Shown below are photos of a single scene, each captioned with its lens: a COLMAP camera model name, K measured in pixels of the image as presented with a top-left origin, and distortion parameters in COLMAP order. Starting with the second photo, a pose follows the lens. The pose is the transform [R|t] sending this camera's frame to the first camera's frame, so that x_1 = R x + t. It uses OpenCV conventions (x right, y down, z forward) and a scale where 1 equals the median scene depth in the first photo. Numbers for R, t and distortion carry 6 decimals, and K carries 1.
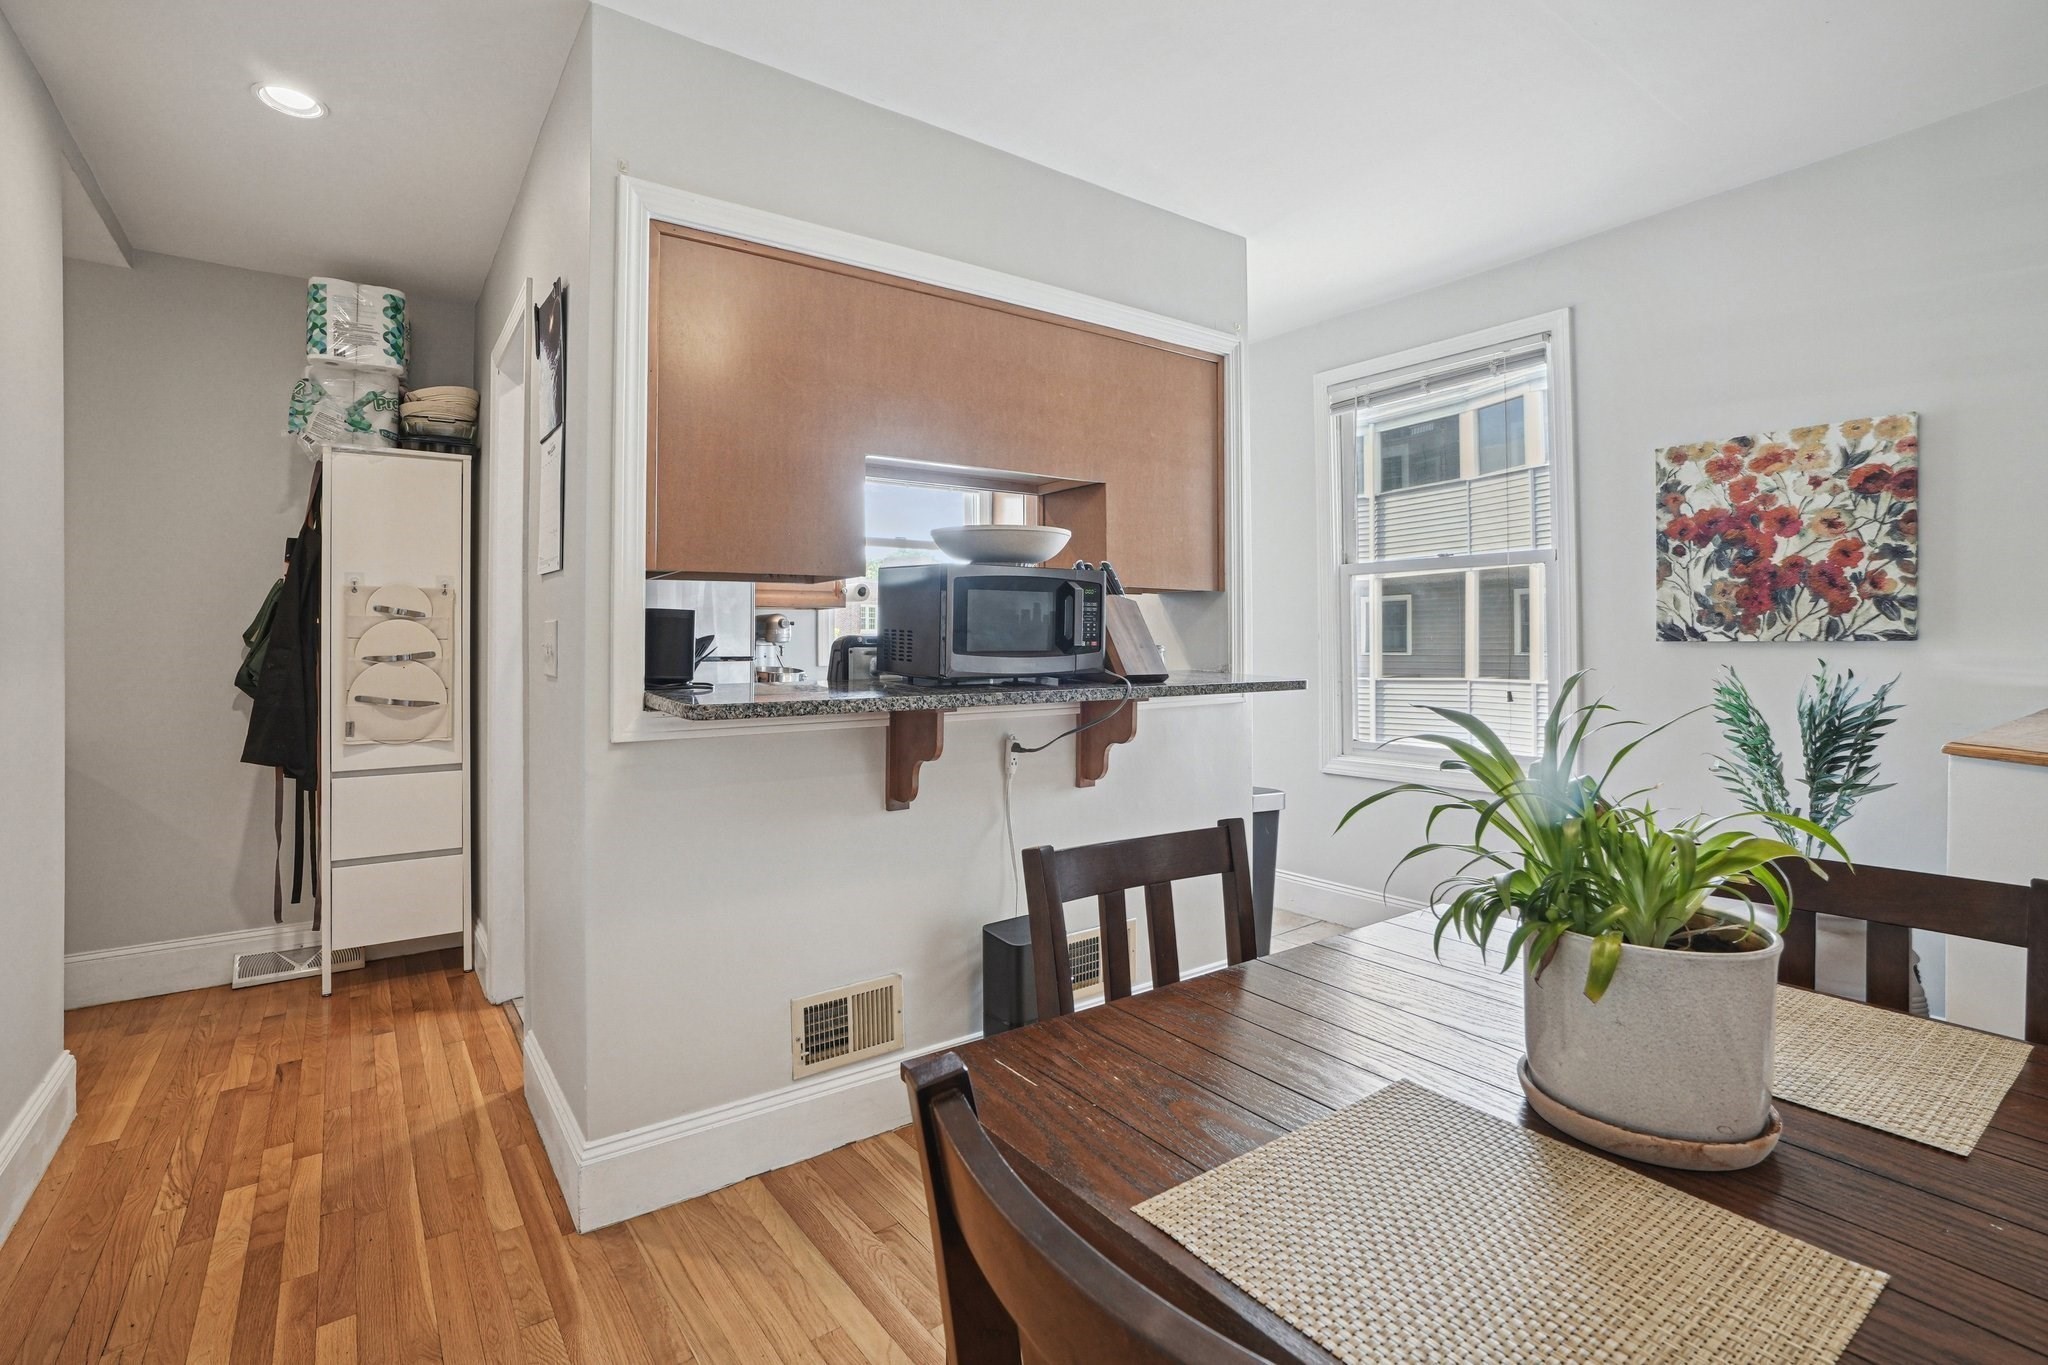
lens RADIAL K [[959.4, 0, 1020.7], [0, 959.4, 652.1], [0, 0, 1]] dist [-0.072260, 0.031485]
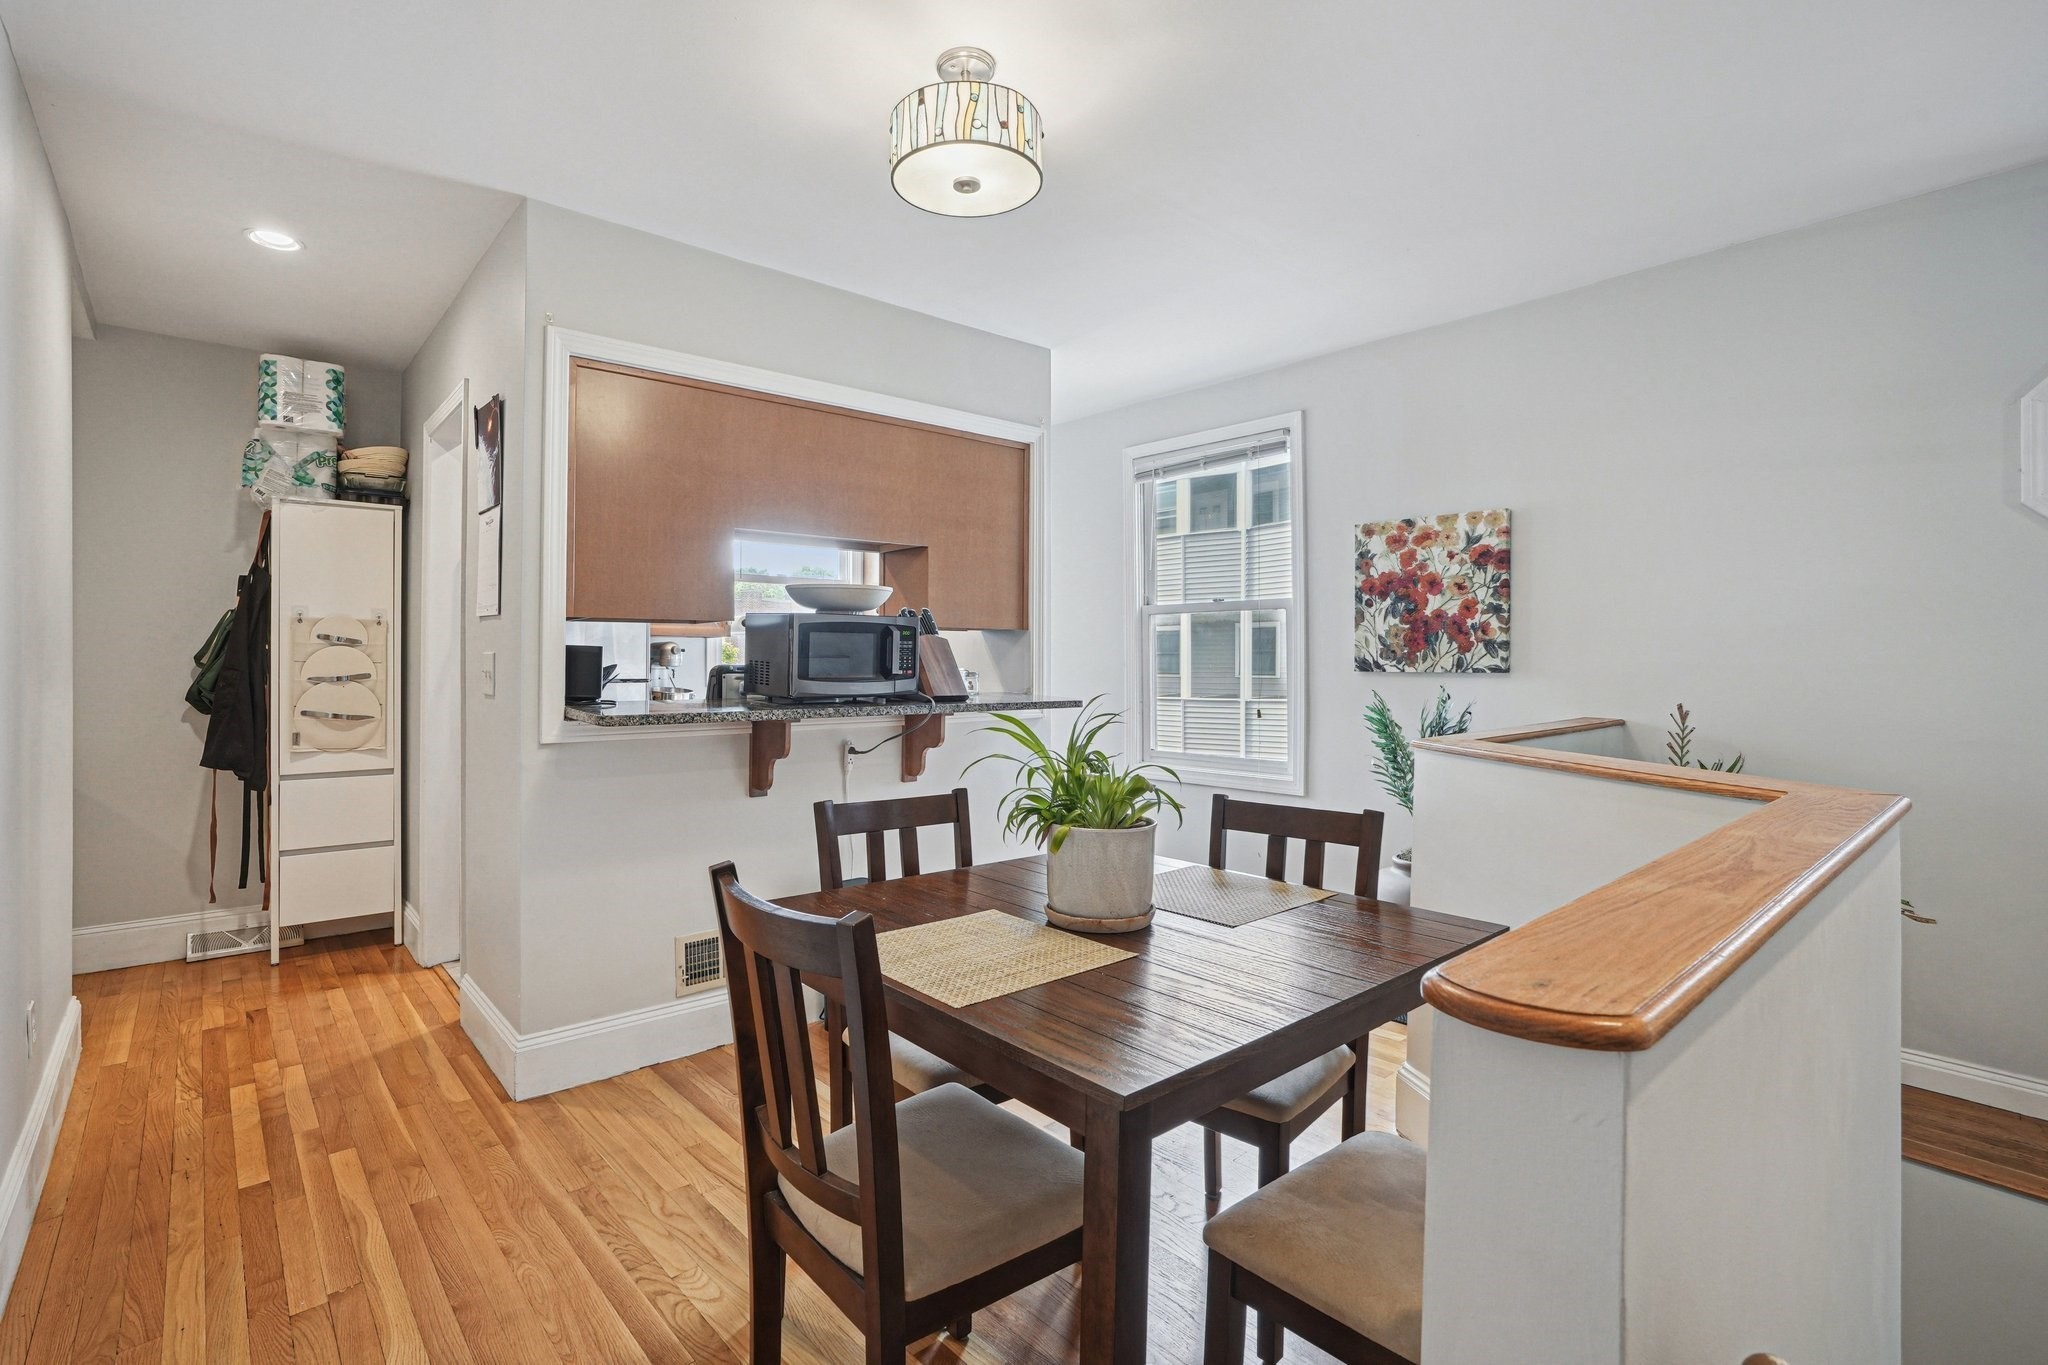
lens RADIAL K [[987.0, 0, 1031.6], [0, 987.0, 674.1], [0, 0, 1]] dist [-0.073146, 0.036333]
pose [[0.995200, 0.005523, 0.097707, 0.102356], [-0.005849, 0.999978, 0.003058, -0.009984], [-0.097688, -0.003615, 0.995211, -0.348342]]
